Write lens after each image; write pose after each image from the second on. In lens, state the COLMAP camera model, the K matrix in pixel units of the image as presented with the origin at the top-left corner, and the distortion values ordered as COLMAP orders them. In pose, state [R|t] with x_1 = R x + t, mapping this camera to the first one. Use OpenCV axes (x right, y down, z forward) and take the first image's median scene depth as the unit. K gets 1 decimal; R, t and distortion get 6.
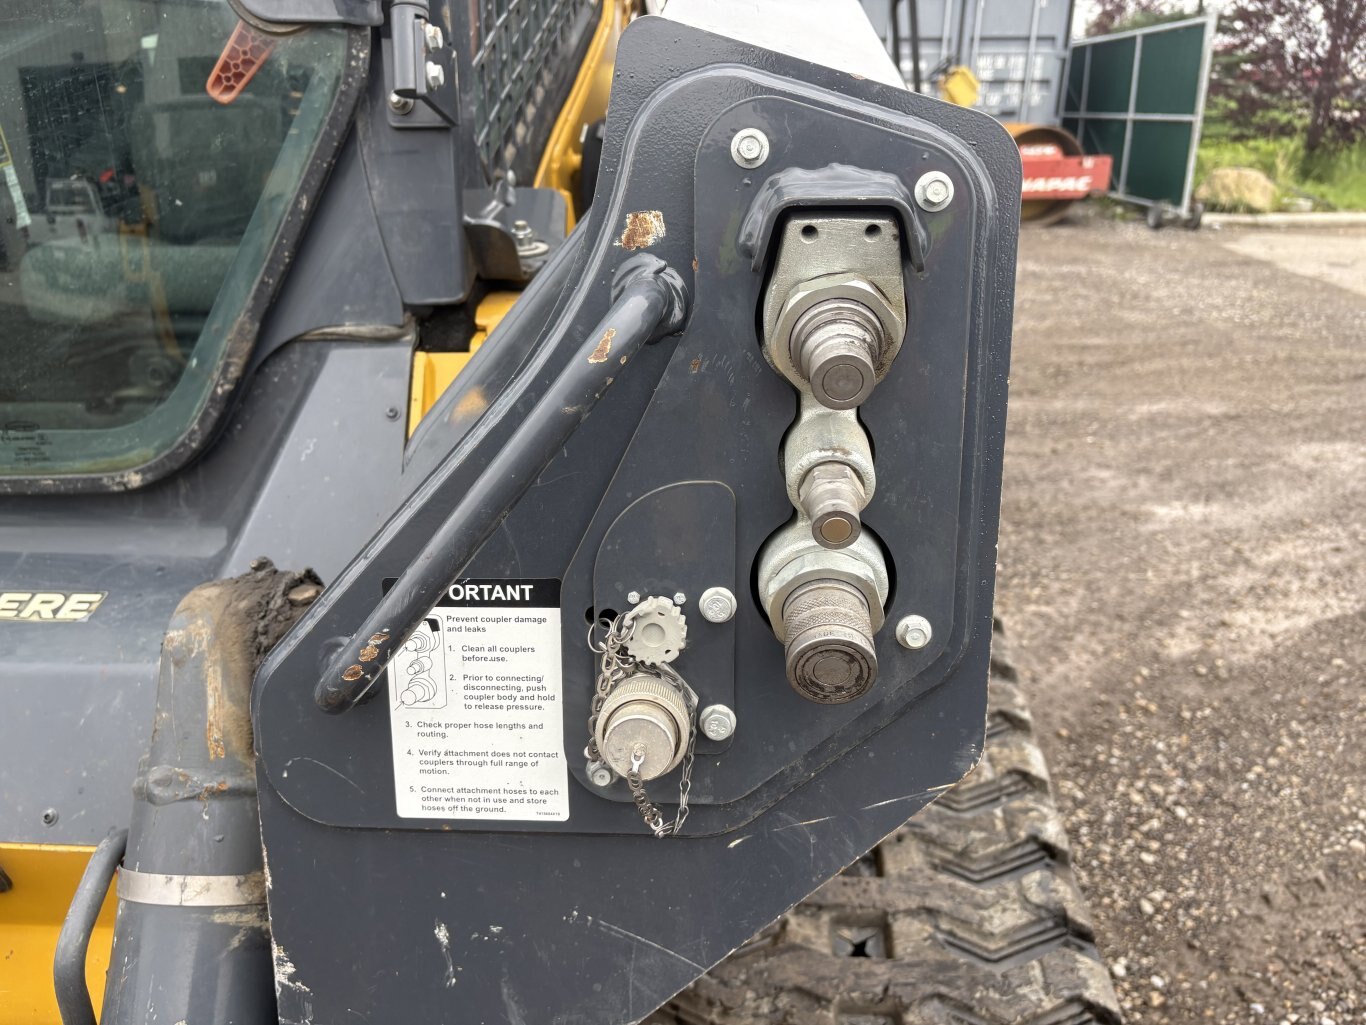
lens RADIAL K [[1035.5, 0, 673.8], [0, 1035.5, 515.3], [0, 0, 1]] dist [0.050448, -0.057247]
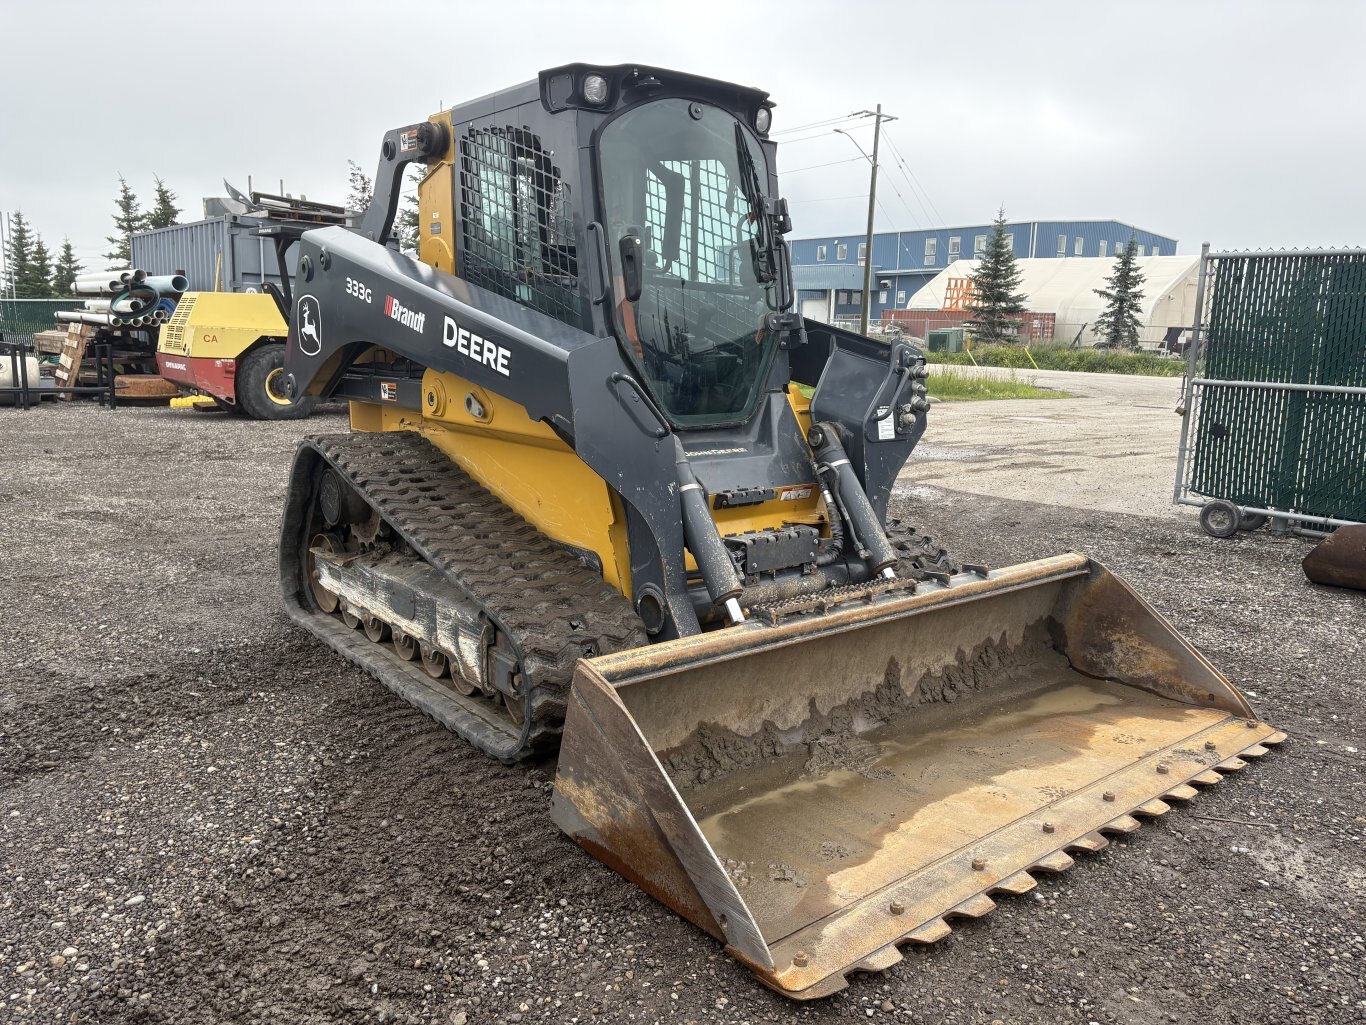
lens RADIAL K [[1035.5, 0, 695.1], [0, 1035.5, 504.3], [0, 0, 1]] dist [0.050448, -0.057247]
pose [[0.727605, -0.085929, 0.680594, -1.084133], [0.221958, 0.968246, -0.115042, 0.223776], [-0.649097, 0.234768, 0.723573, -0.580093]]
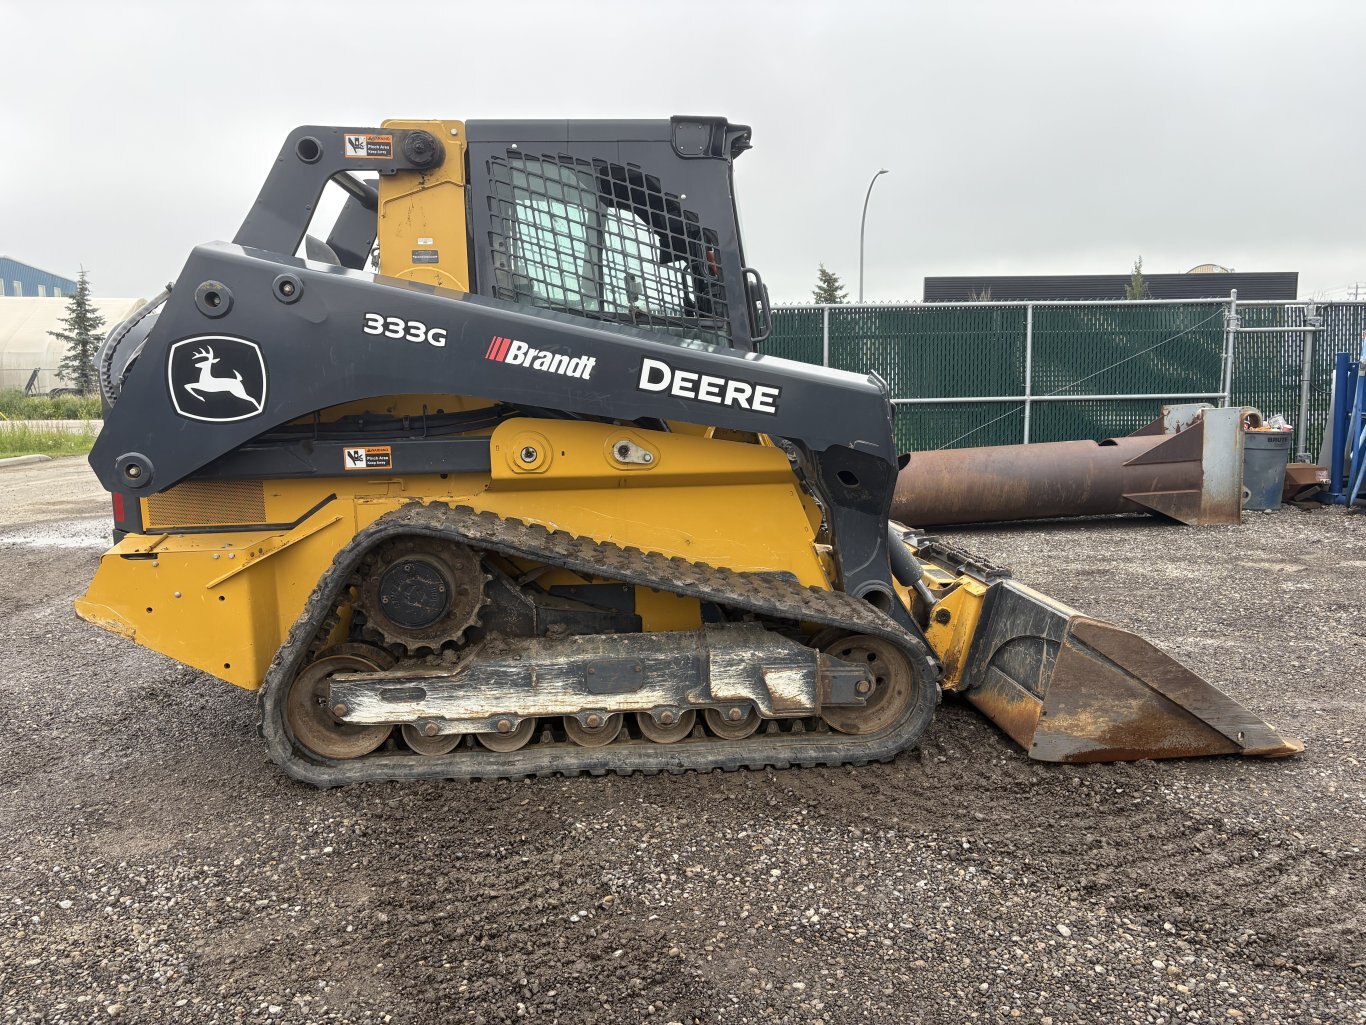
lens RADIAL K [[1035.5, 0, 677.3], [0, 1035.5, 514.9], [0, 0, 1]] dist [0.050448, -0.057247]
pose [[-0.151081, -0.116854, 0.981590, -1.583655], [0.377343, 0.910978, 0.166526, -0.203655], [-0.913667, 0.395555, -0.093538, 0.552881]]
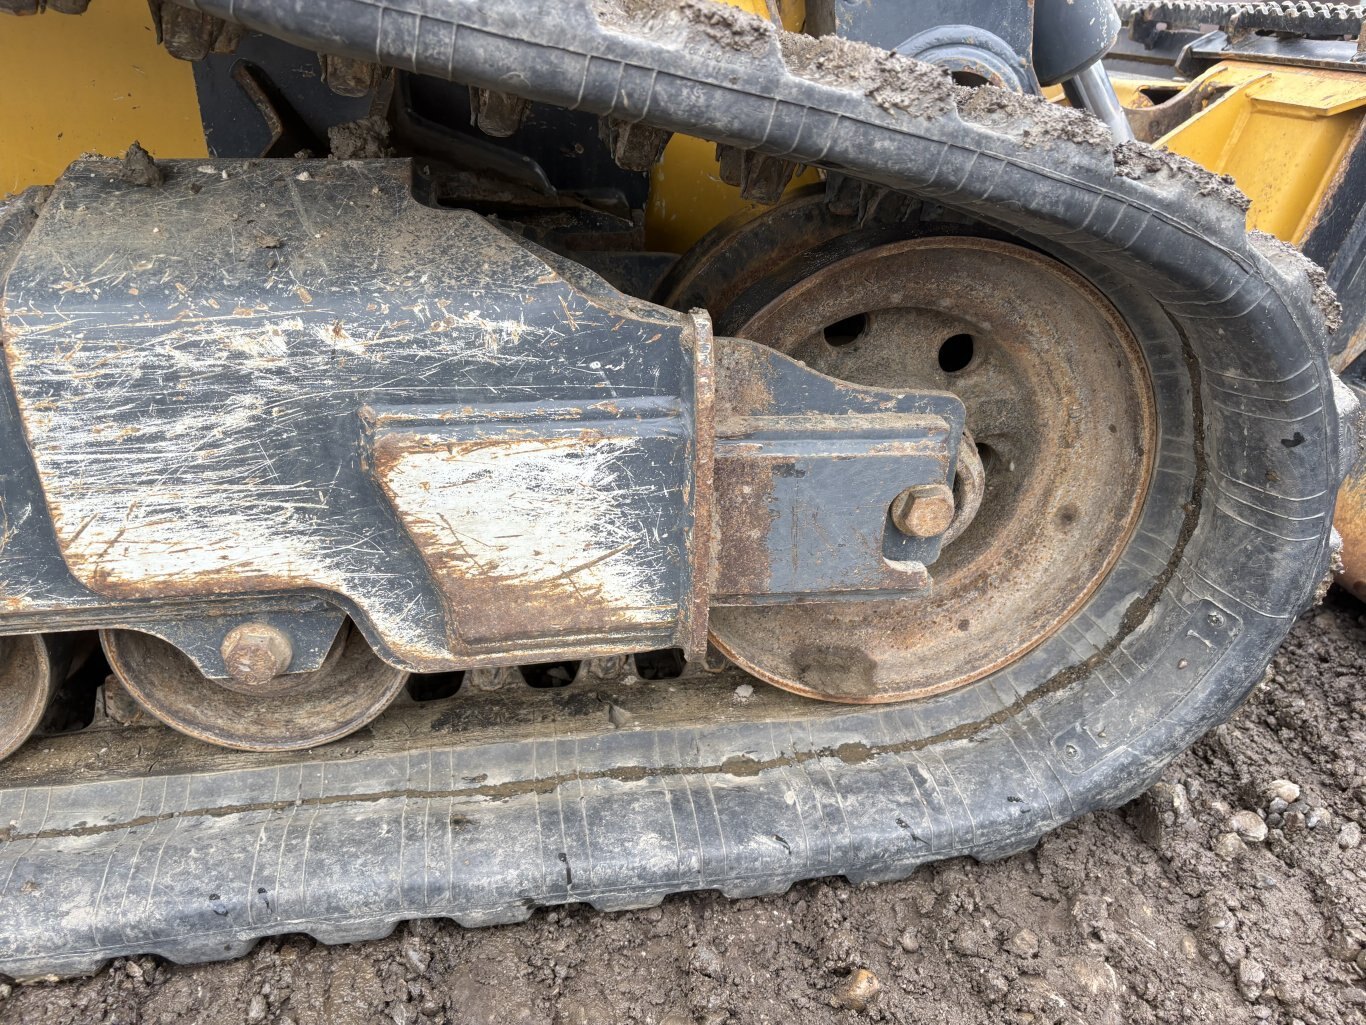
lens RADIAL K [[1035.5, 0, 628.2], [0, 1035.5, 523.8], [0, 0, 1]] dist [0.050448, -0.057247]
pose [[-0.185670, -0.433448, 0.881844, -0.700991], [0.353161, 0.808044, 0.471531, 0.110209], [-0.916954, 0.398982, 0.003048, 0.393465]]
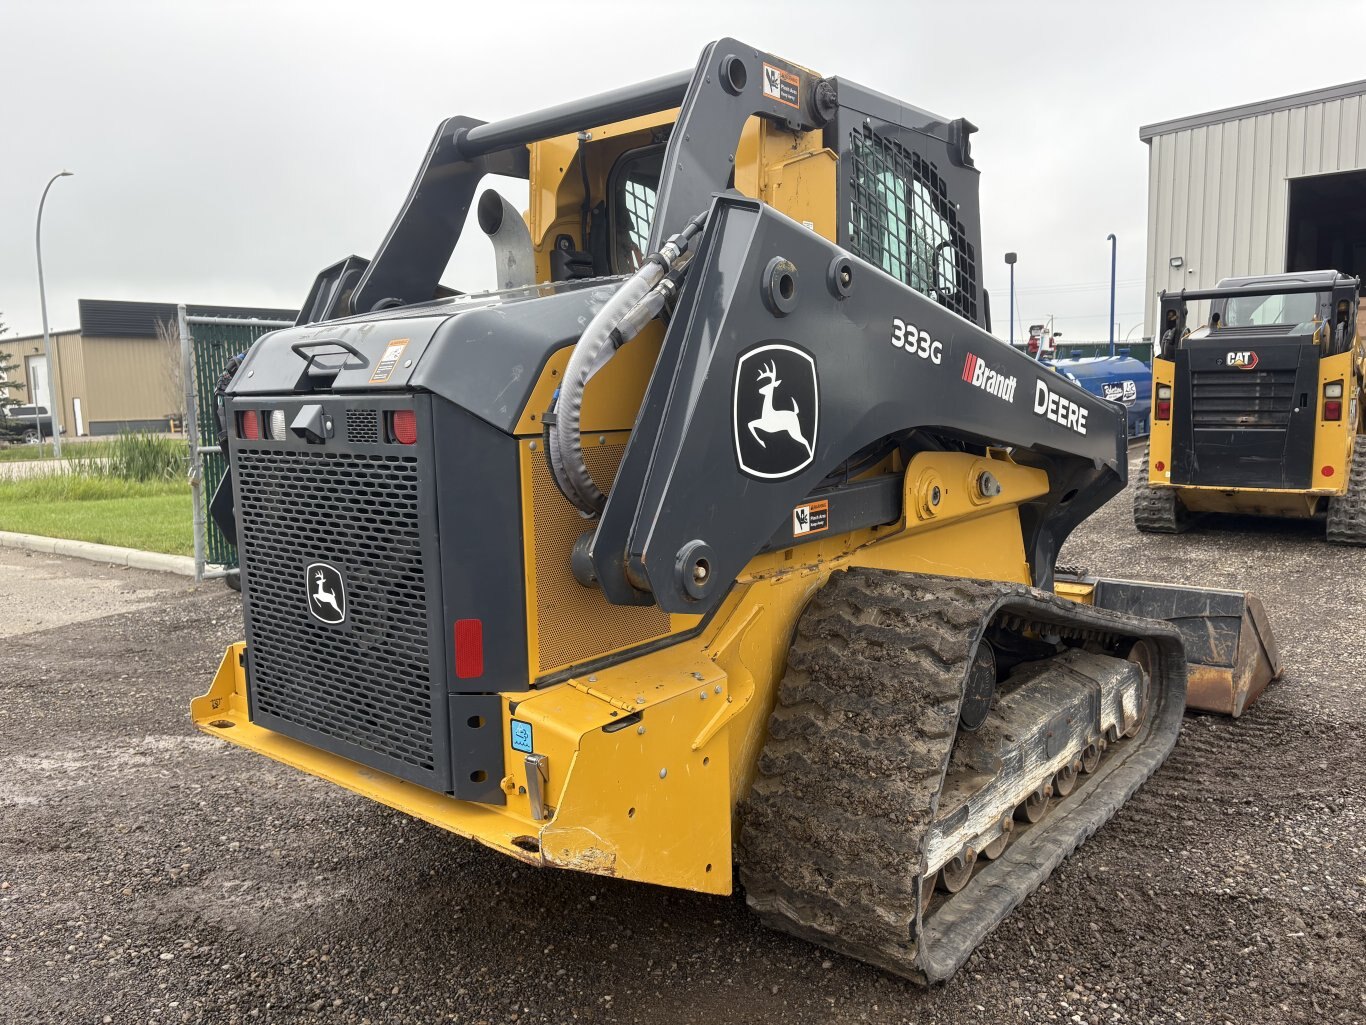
lens RADIAL K [[1035.5, 0, 684.3], [0, 1035.5, 515.7], [0, 0, 1]] dist [0.050448, -0.057247]
pose [[-0.809523, -0.036558, 0.585948, -0.787313], [0.249152, 0.882331, 0.399268, -0.560351], [-0.531597, 0.469207, -0.705159, 1.380268]]
